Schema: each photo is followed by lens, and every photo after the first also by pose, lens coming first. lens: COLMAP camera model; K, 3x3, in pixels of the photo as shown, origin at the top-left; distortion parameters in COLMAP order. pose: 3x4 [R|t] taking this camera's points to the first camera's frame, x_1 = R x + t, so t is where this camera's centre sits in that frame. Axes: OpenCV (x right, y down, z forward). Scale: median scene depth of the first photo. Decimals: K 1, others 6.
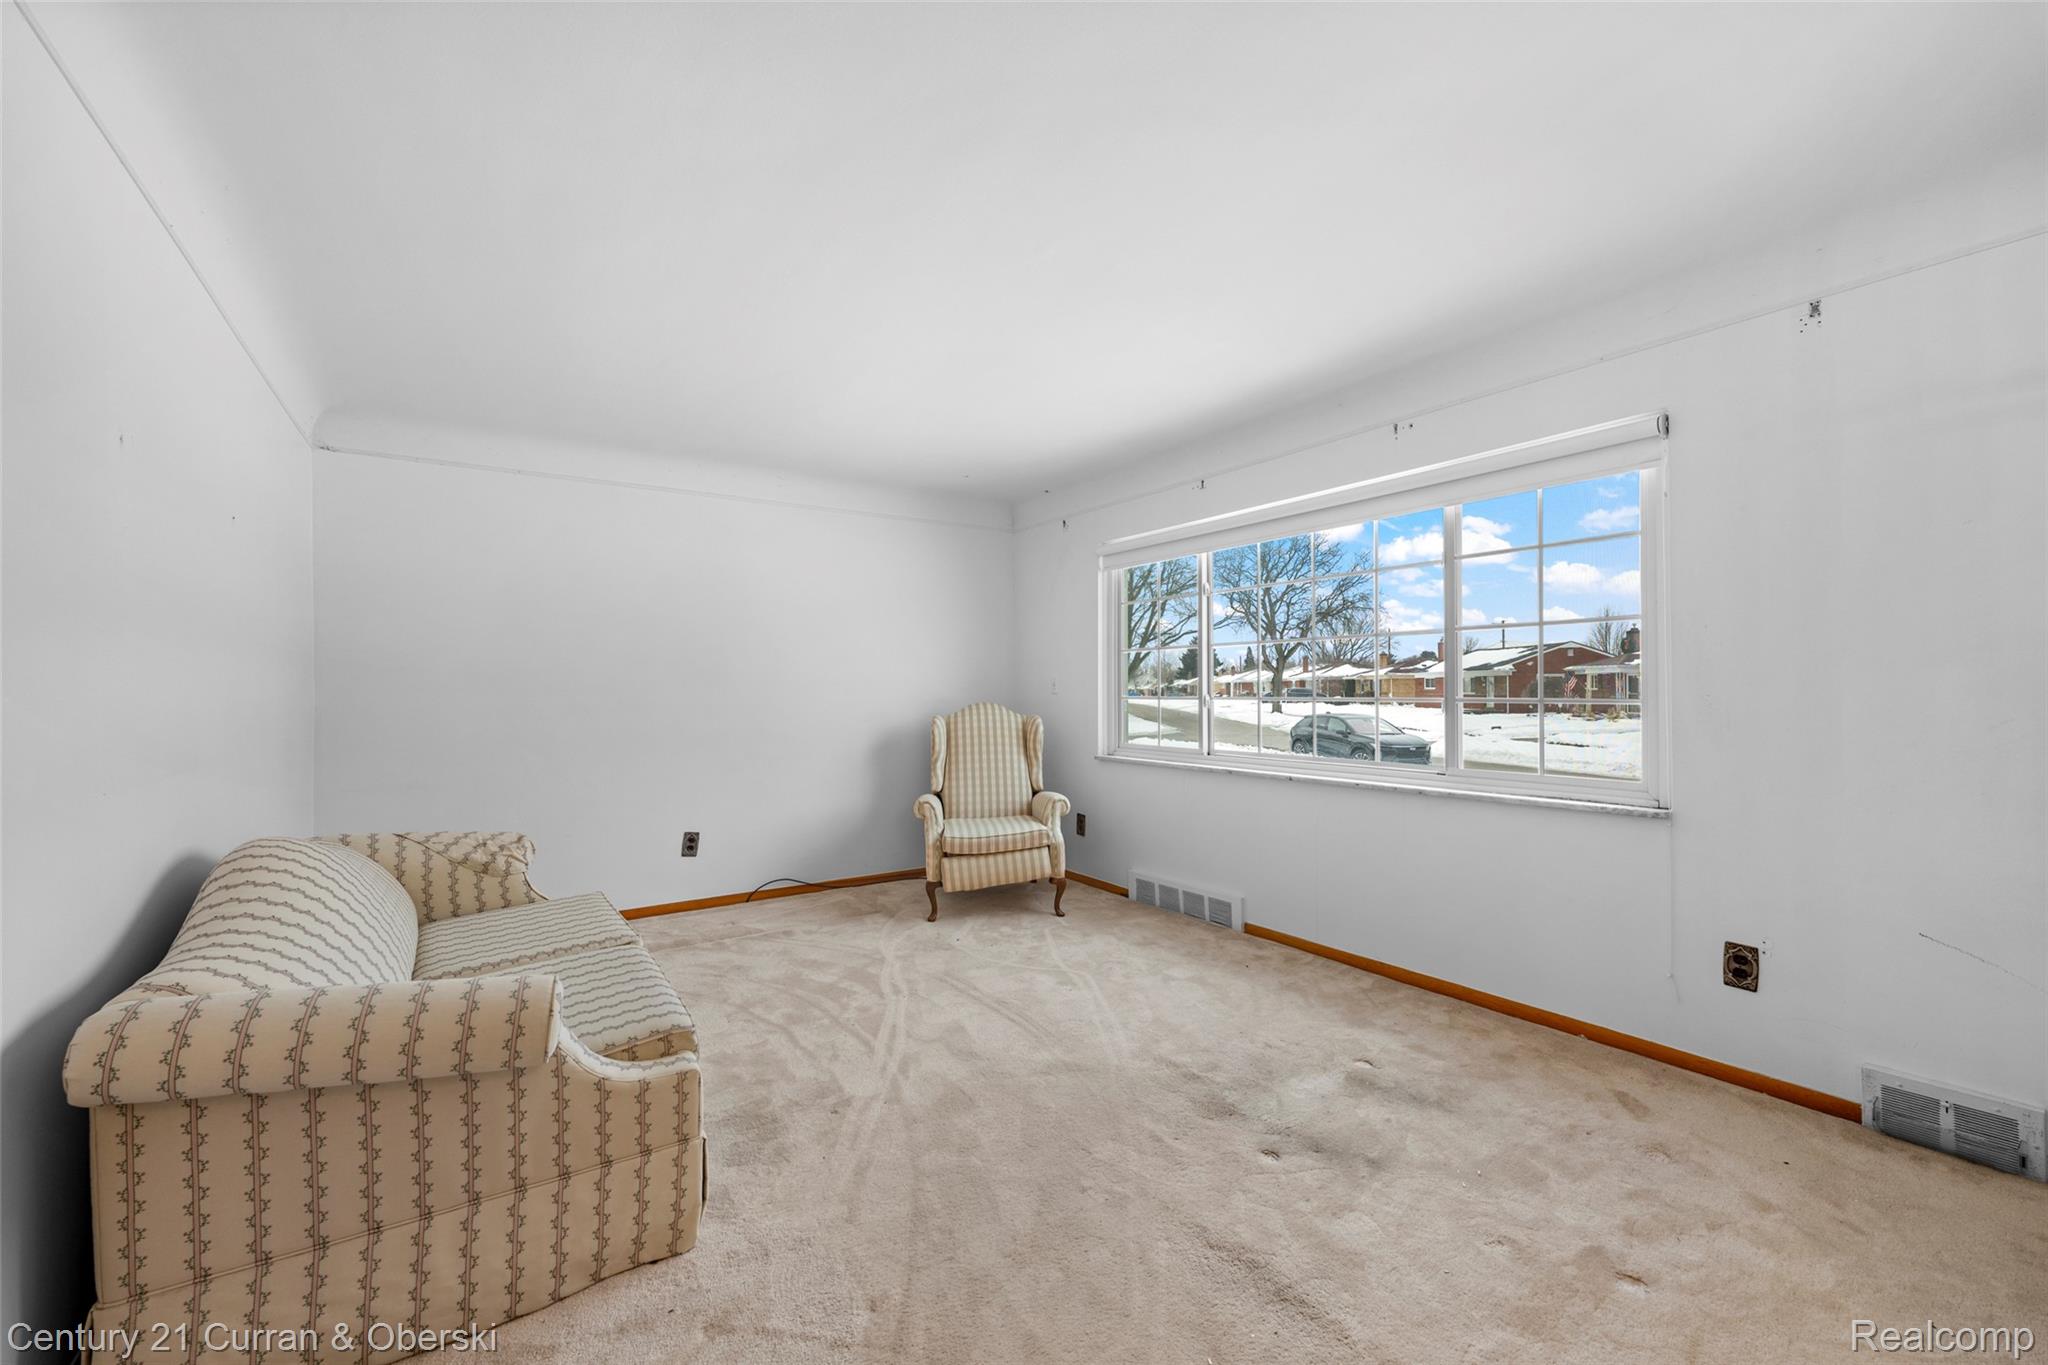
lens RADIAL K [[828.0, 0, 1020.2], [0, 828.0, 703.6], [0, 0, 1]] dist [0.002679, 0.000037]
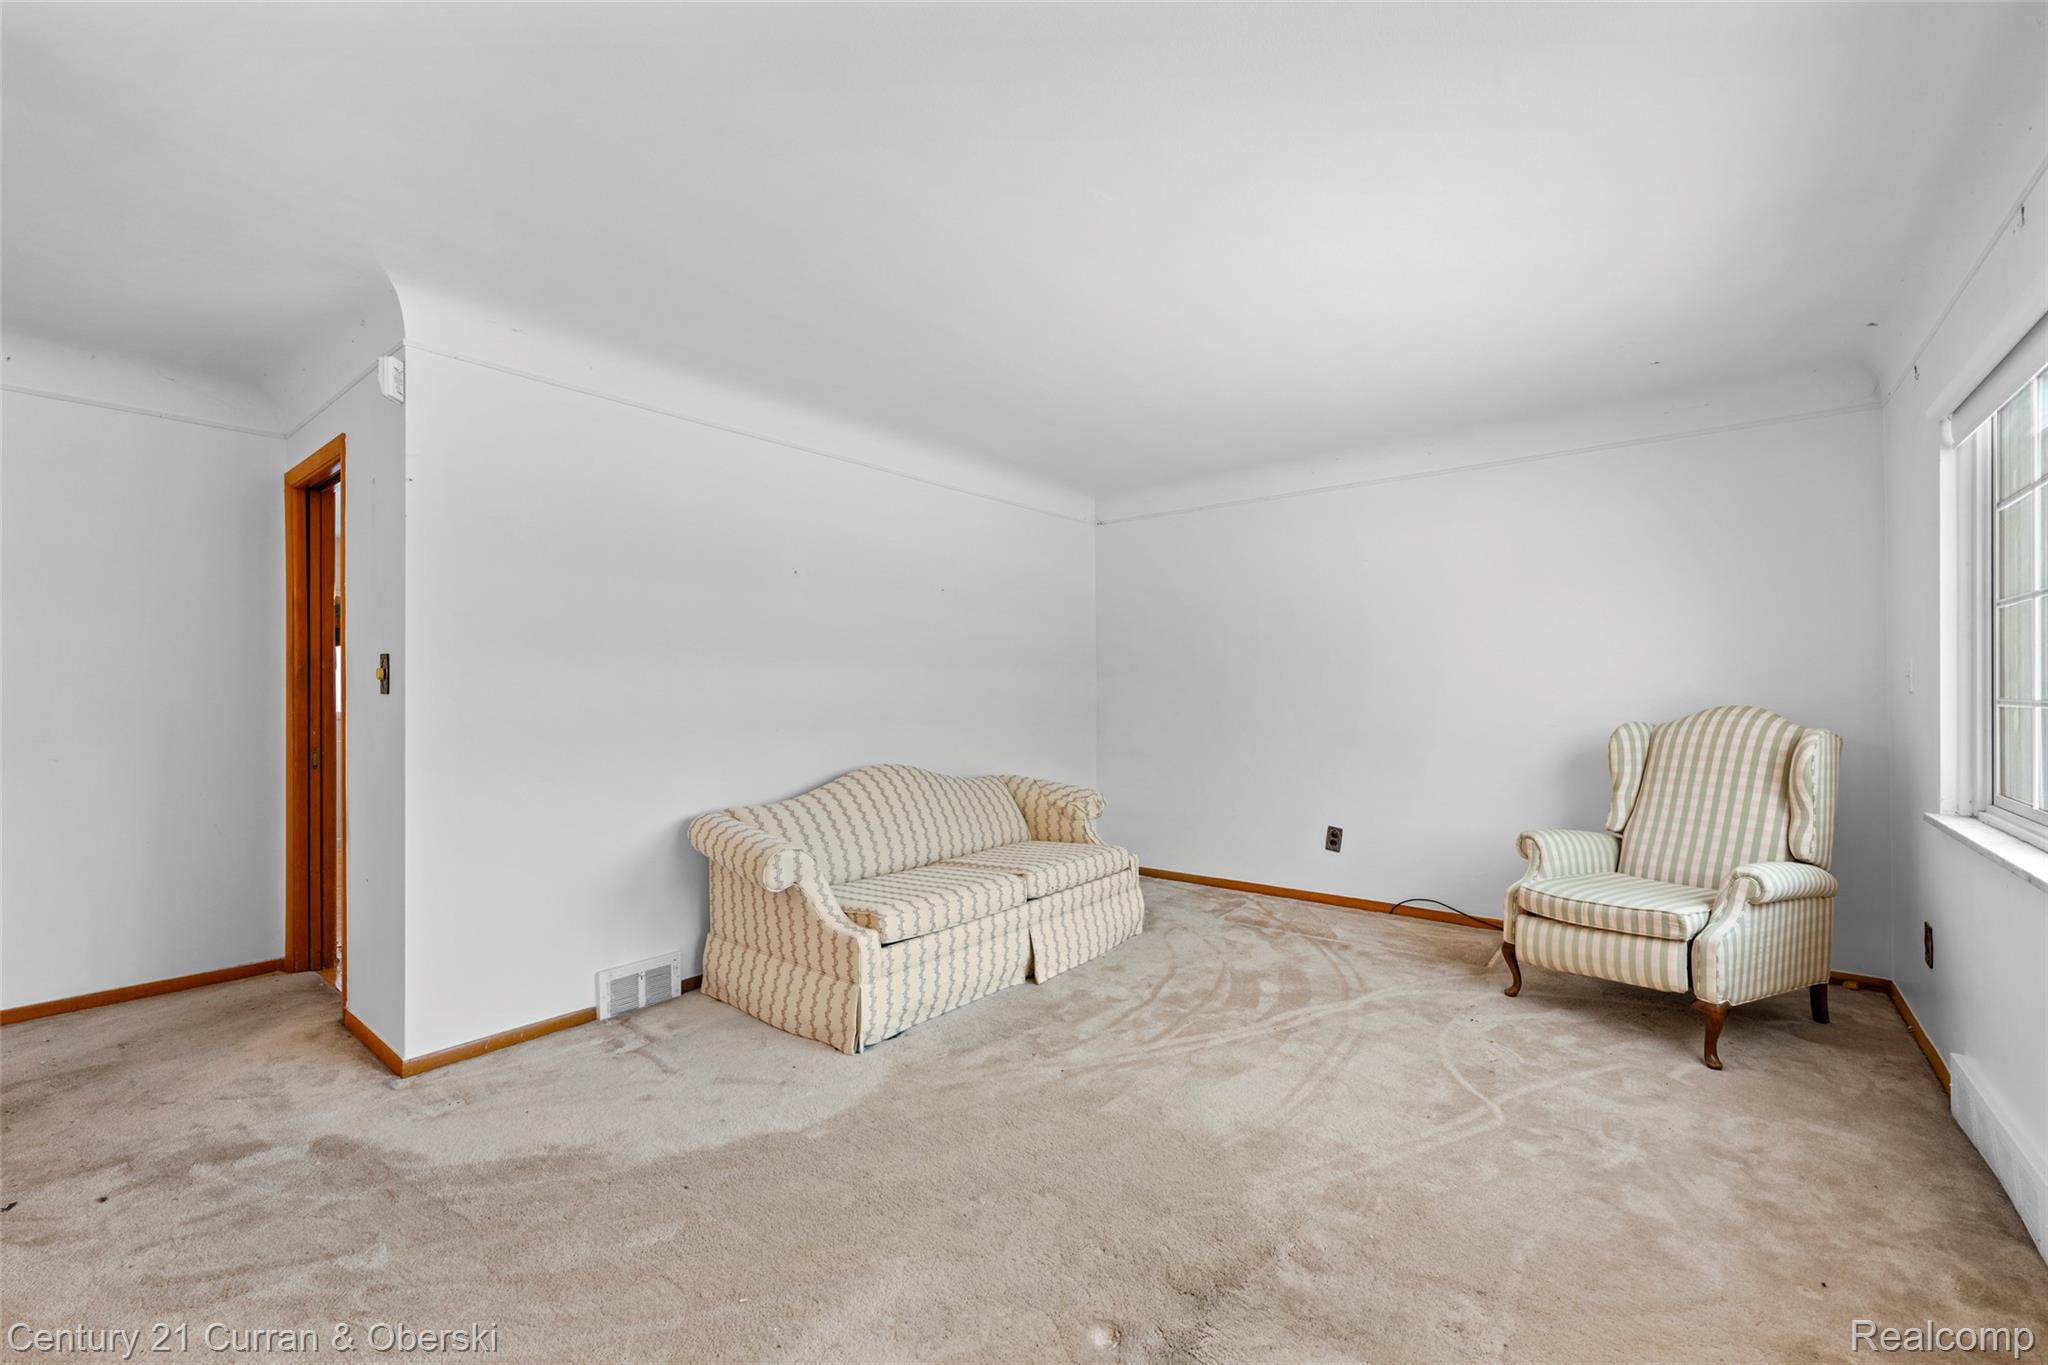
lens RADIAL K [[828.0, 0, 1020.2], [0, 828.0, 703.6], [0, 0, 1]] dist [0.002679, 0.000037]
pose [[0.292993, 0.019493, -0.955916, 0.464147], [-0.016479, 0.999747, 0.015336, -0.004155], [0.955973, 0.011259, 0.293240, 0.350363]]
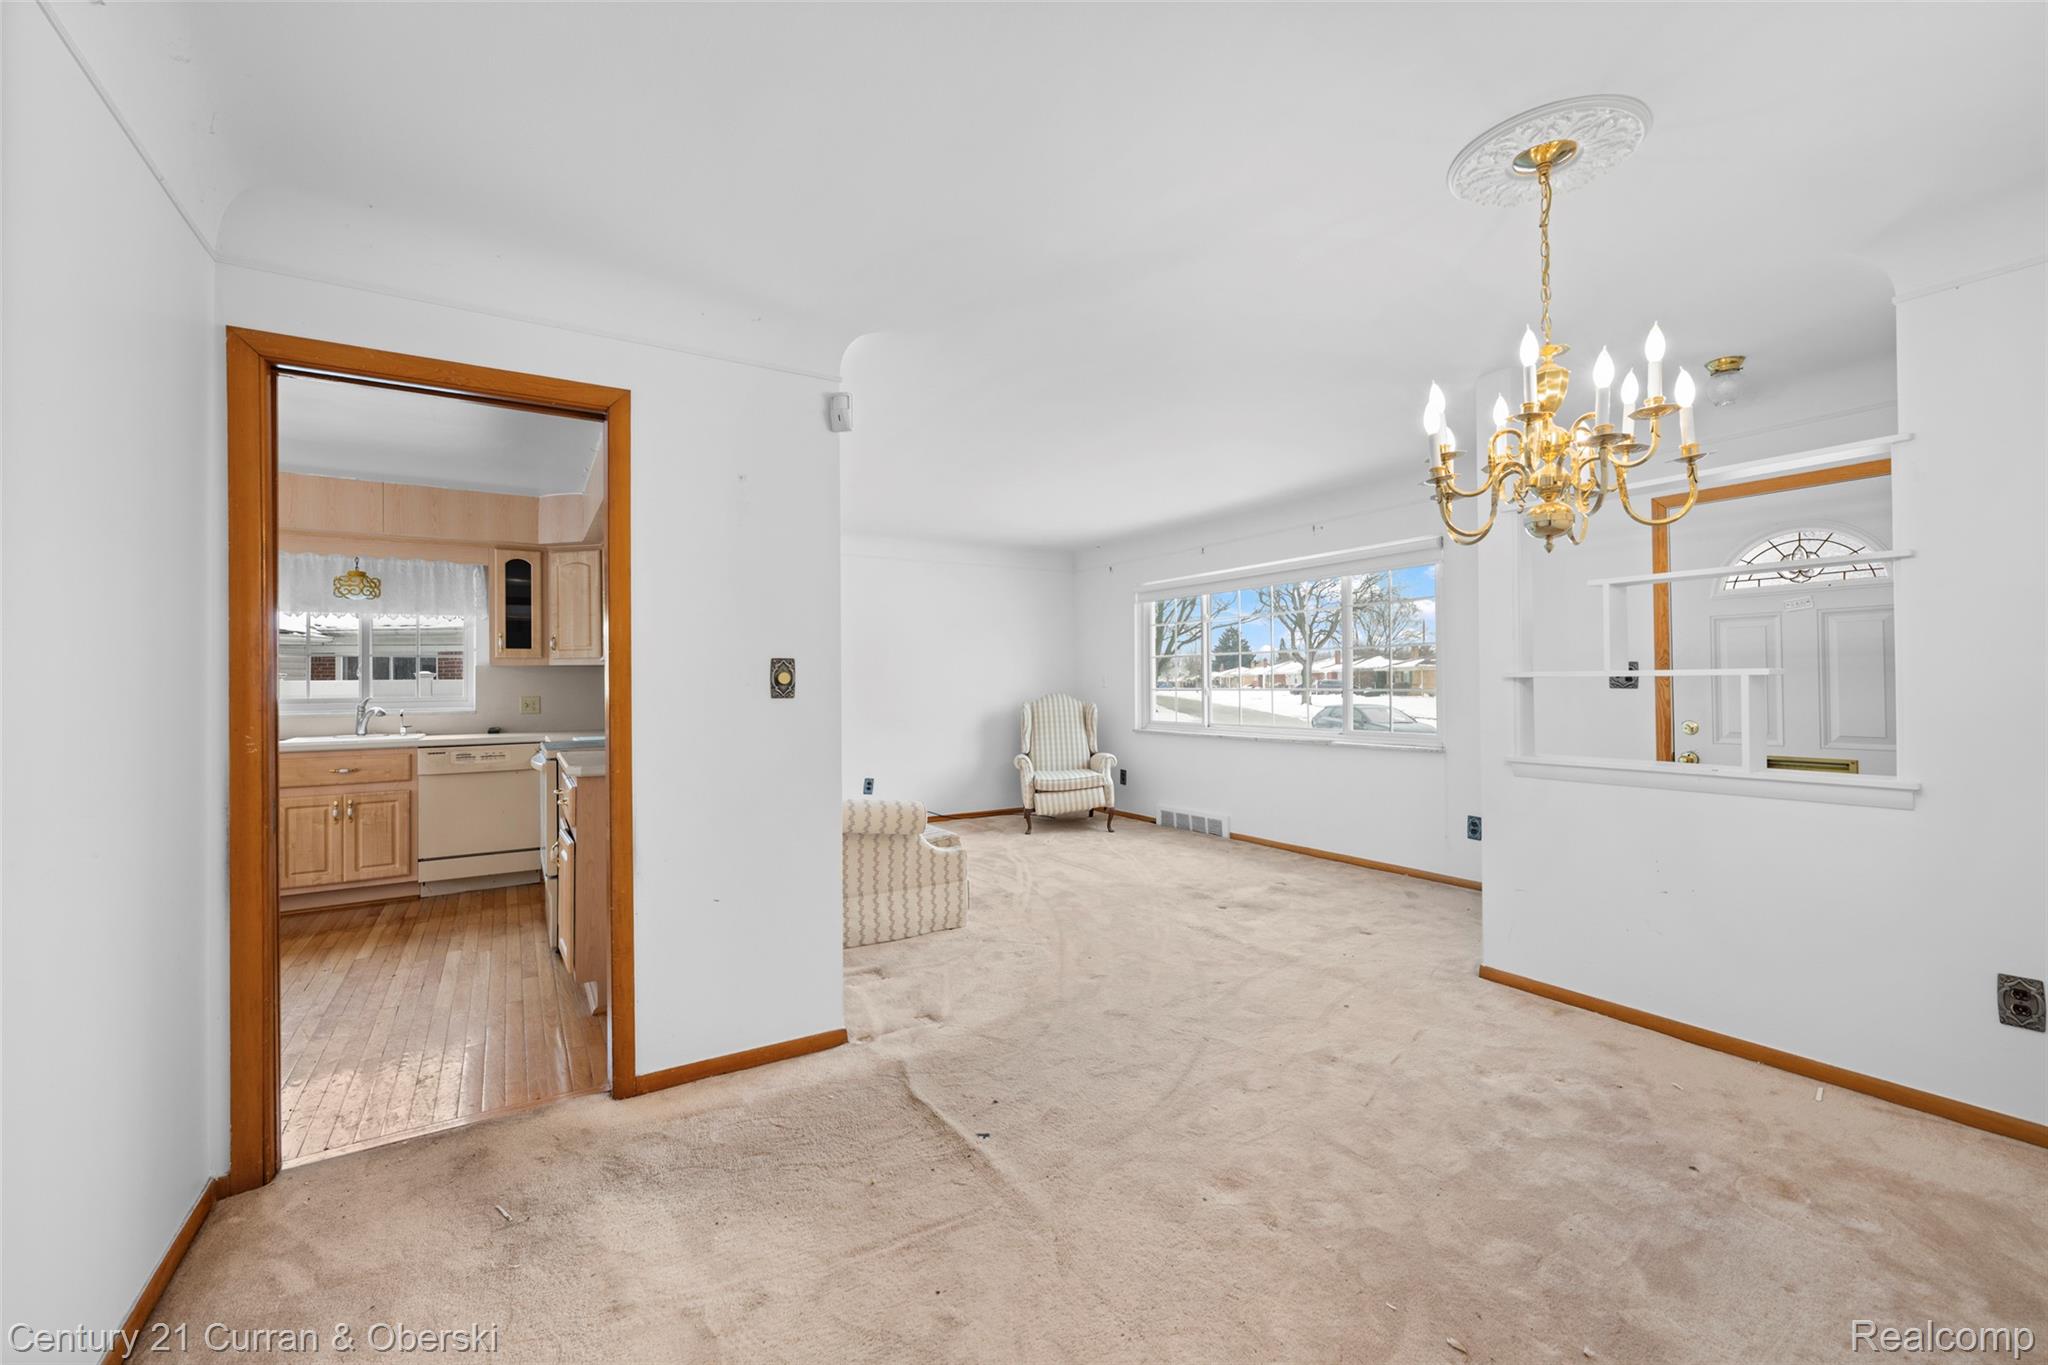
lens RADIAL K [[828.0, 0, 1020.2], [0, 828.0, 703.6], [0, 0, 1]] dist [0.002679, 0.000037]
pose [[0.999292, -0.003573, -0.037451, -0.061402], [0.003889, 0.999957, 0.008365, 0.005196], [0.037420, -0.008505, 0.999263, -0.535309]]
